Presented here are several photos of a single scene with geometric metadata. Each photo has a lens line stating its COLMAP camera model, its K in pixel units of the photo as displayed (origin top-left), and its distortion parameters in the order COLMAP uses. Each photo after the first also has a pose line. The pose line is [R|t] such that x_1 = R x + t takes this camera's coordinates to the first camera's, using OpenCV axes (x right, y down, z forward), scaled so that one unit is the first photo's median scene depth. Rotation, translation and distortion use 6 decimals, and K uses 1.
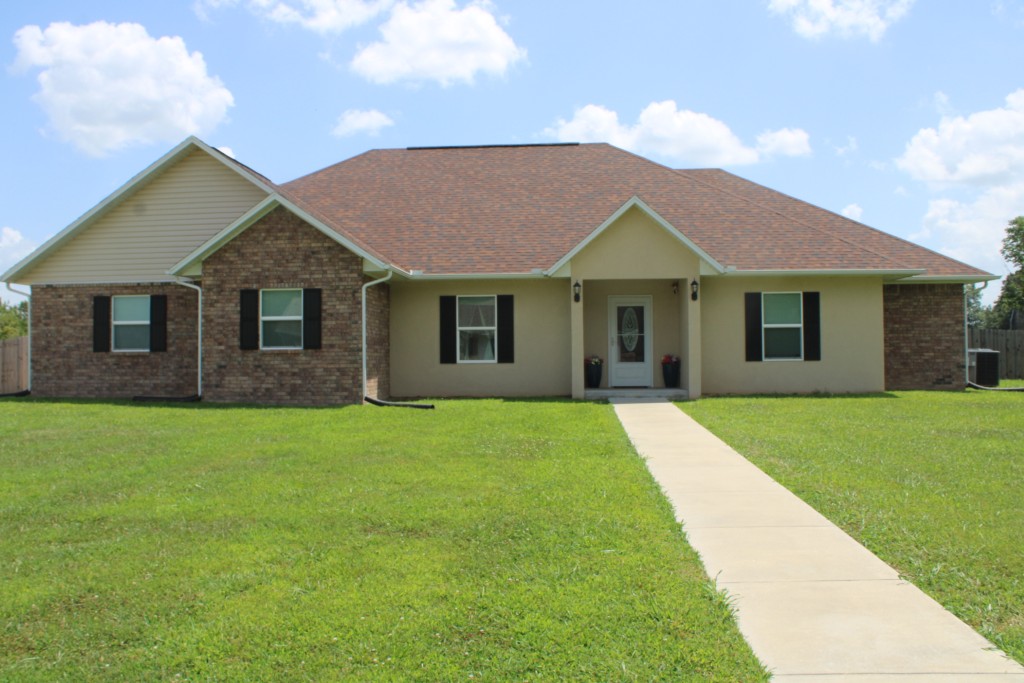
lens RADIAL K [[928.8, 0, 512.0], [0, 928.8, 341.5], [0, 0, 1]] dist [-0.090921, 0.003608]
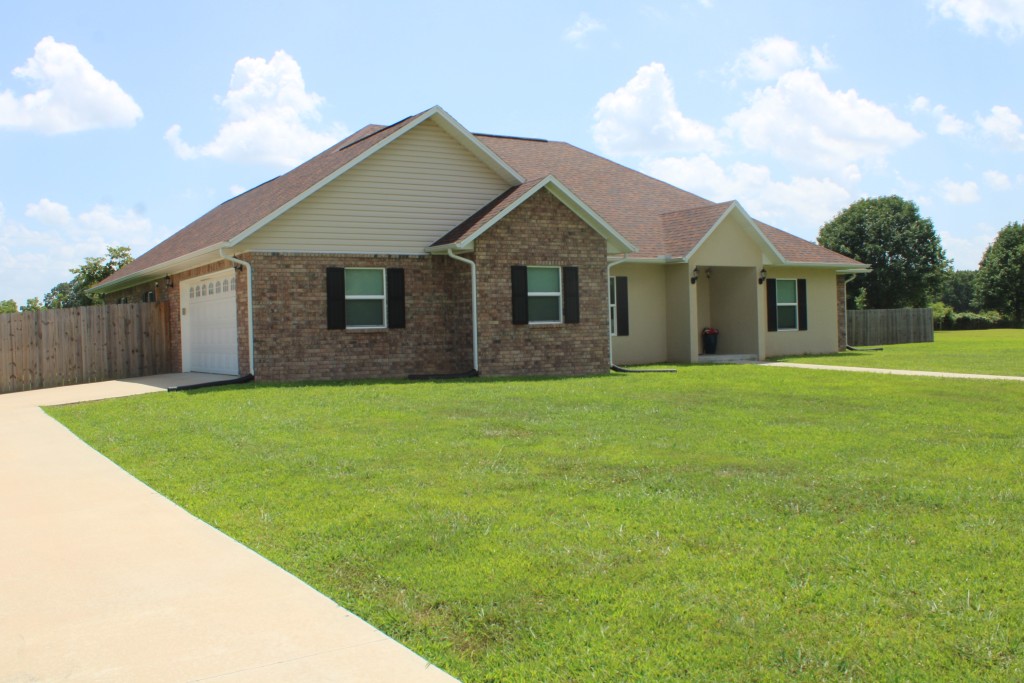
lens RADIAL K [[949.4, 0, 512.0], [0, 949.4, 341.5], [0, 0, 1]] dist [-0.049144, 0.016494]
pose [[0.811815, -0.018566, 0.583619, -0.860162], [0.010147, 0.999792, 0.017690, 0.008713], [-0.583826, -0.008439, 0.811835, 0.135381]]
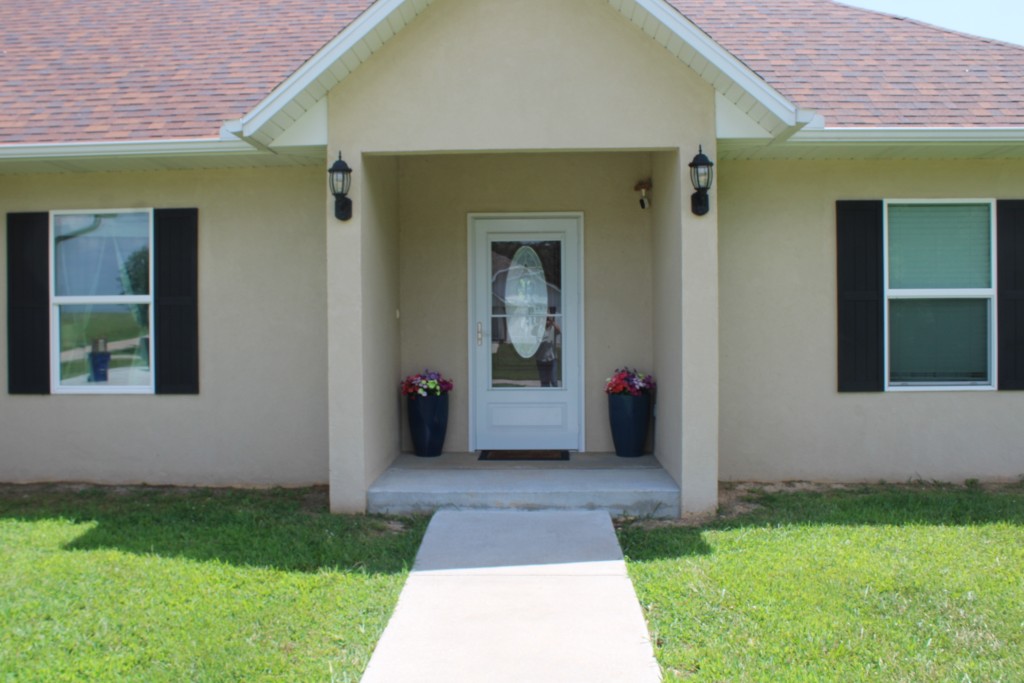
lens RADIAL K [[949.4, 0, 512.0], [0, 949.4, 341.5], [0, 0, 1]] dist [-0.049144, 0.016494]
pose [[0.999458, -0.001011, 0.032902, 0.120386], [0.000058, 0.999581, 0.028952, -0.009342], [-0.032918, -0.028935, 0.999039, 0.670934]]
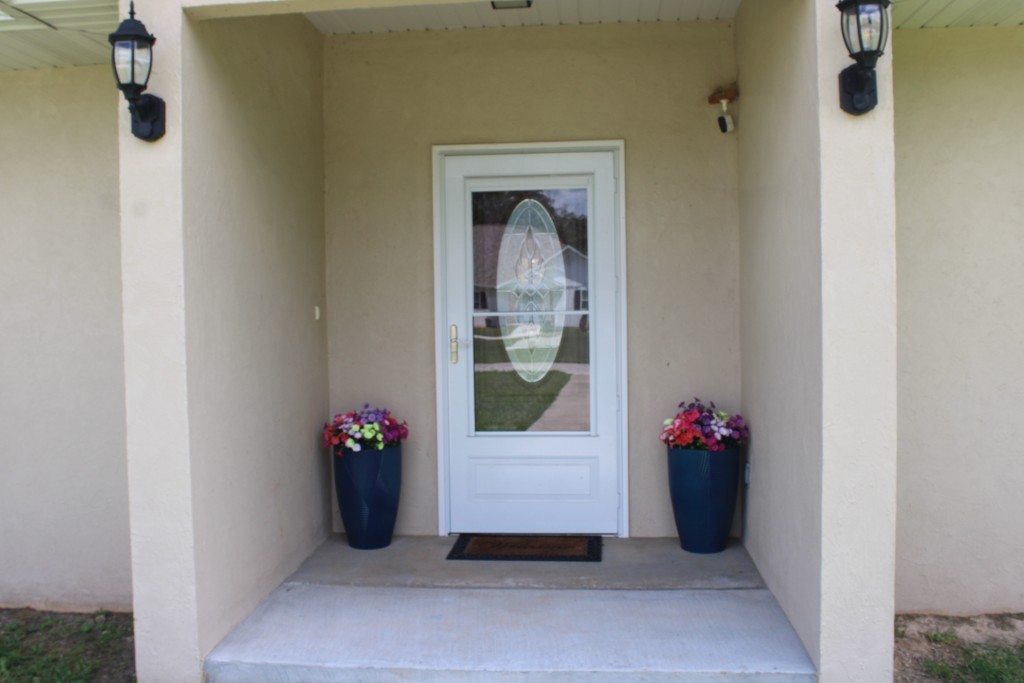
lens RADIAL K [[949.4, 0, 512.0], [0, 949.4, 341.5], [0, 0, 1]] dist [-0.049144, 0.016494]
pose [[0.999705, -0.008789, -0.022631, 0.142257], [0.009880, 0.998772, 0.048549, -0.013683], [0.022177, -0.048758, 0.998564, 0.843372]]
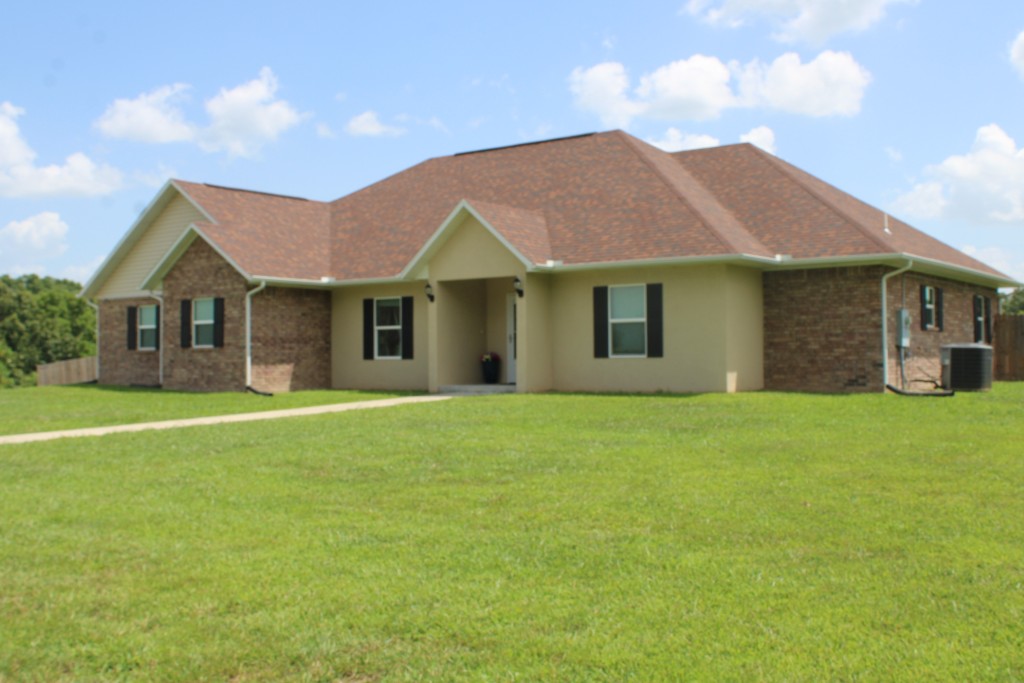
lens RADIAL K [[1103.0, 0, 512.0], [0, 1103.0, 341.5], [0, 0, 1]] dist [-0.063993, -0.000585]
pose [[0.843478, -0.006487, -0.537125, 0.842441], [0.008550, 0.999963, 0.001350, 0.002169], [0.537096, -0.005731, 0.843502, -0.021458]]
